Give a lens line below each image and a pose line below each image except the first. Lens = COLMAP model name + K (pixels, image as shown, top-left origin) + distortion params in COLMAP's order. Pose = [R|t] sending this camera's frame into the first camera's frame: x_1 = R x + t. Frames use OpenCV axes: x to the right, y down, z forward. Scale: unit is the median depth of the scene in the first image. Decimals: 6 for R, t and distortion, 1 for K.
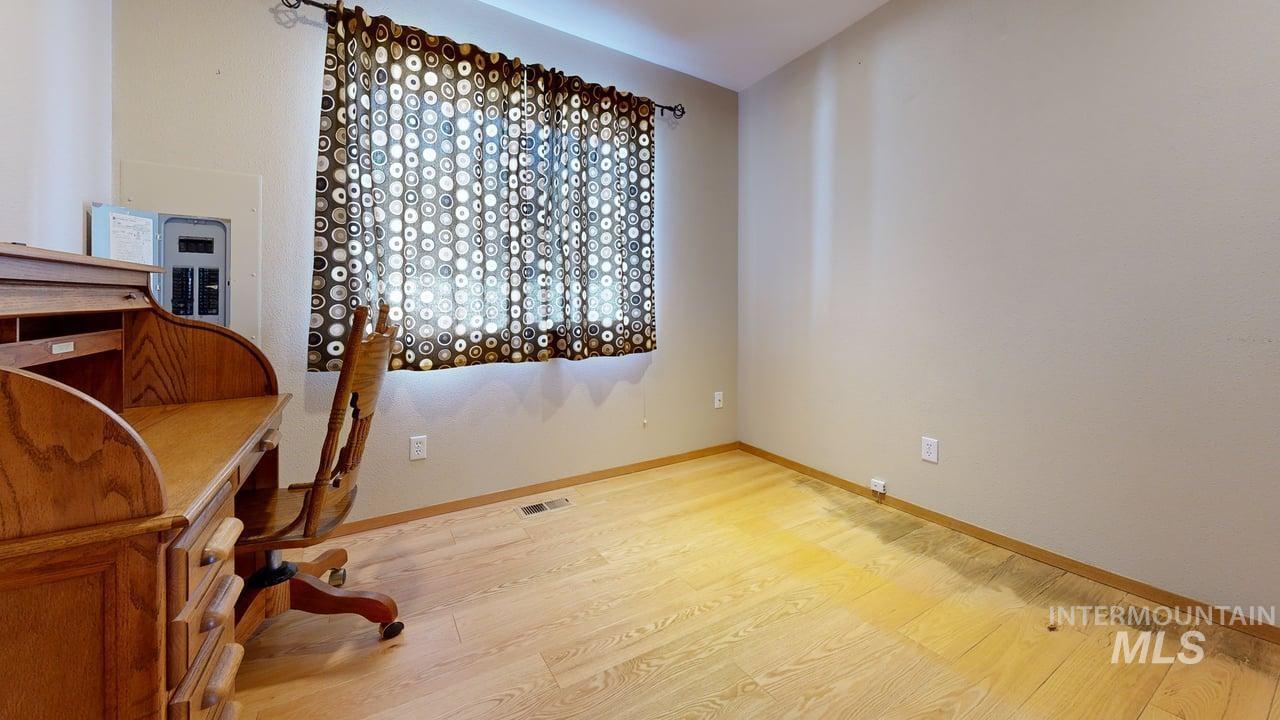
lens RADIAL K [[437.0, 0, 633.5], [0, 437.0, 358.8], [0, 0, 1]] dist [0.005070, -0.000259]
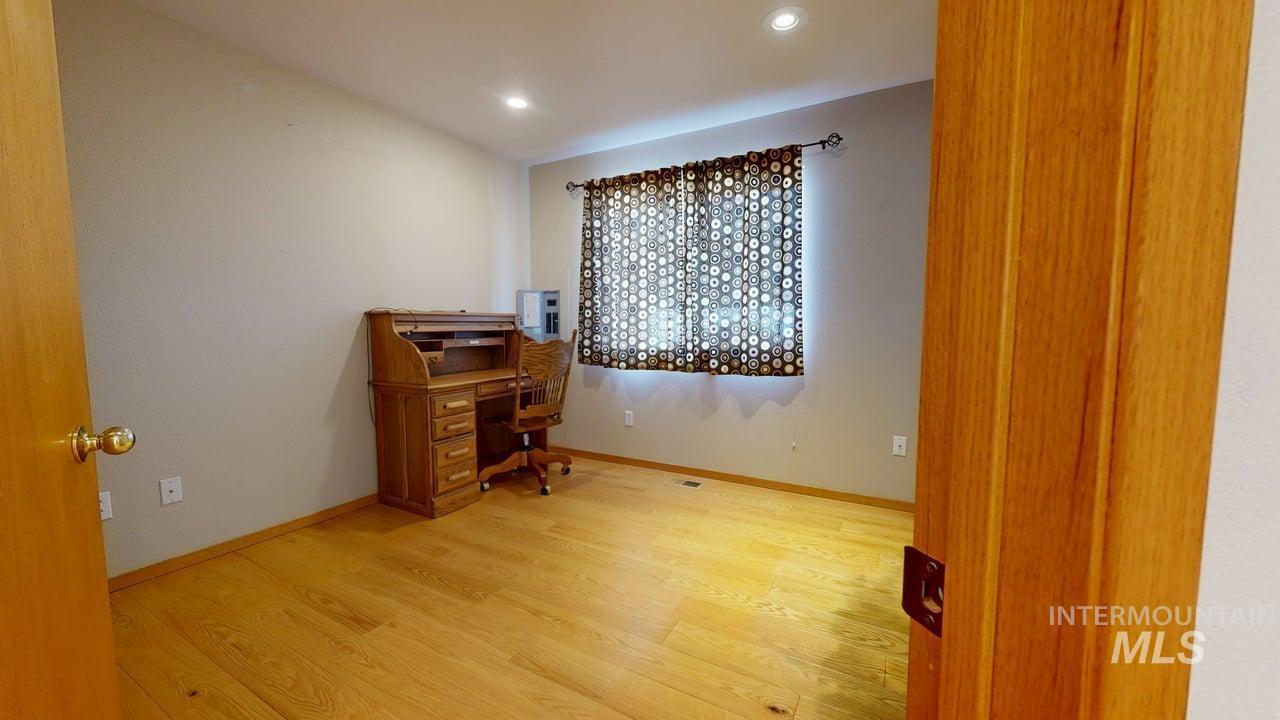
lens RADIAL K [[437.0, 0, 633.5], [0, 437.0, 358.8], [0, 0, 1]] dist [0.005070, -0.000259]
pose [[0.521614, 0.060449, -0.851037, 0.918507], [-0.117483, 0.993074, -0.001470, -0.015431], [0.845054, 0.100749, 0.525103, 0.162334]]
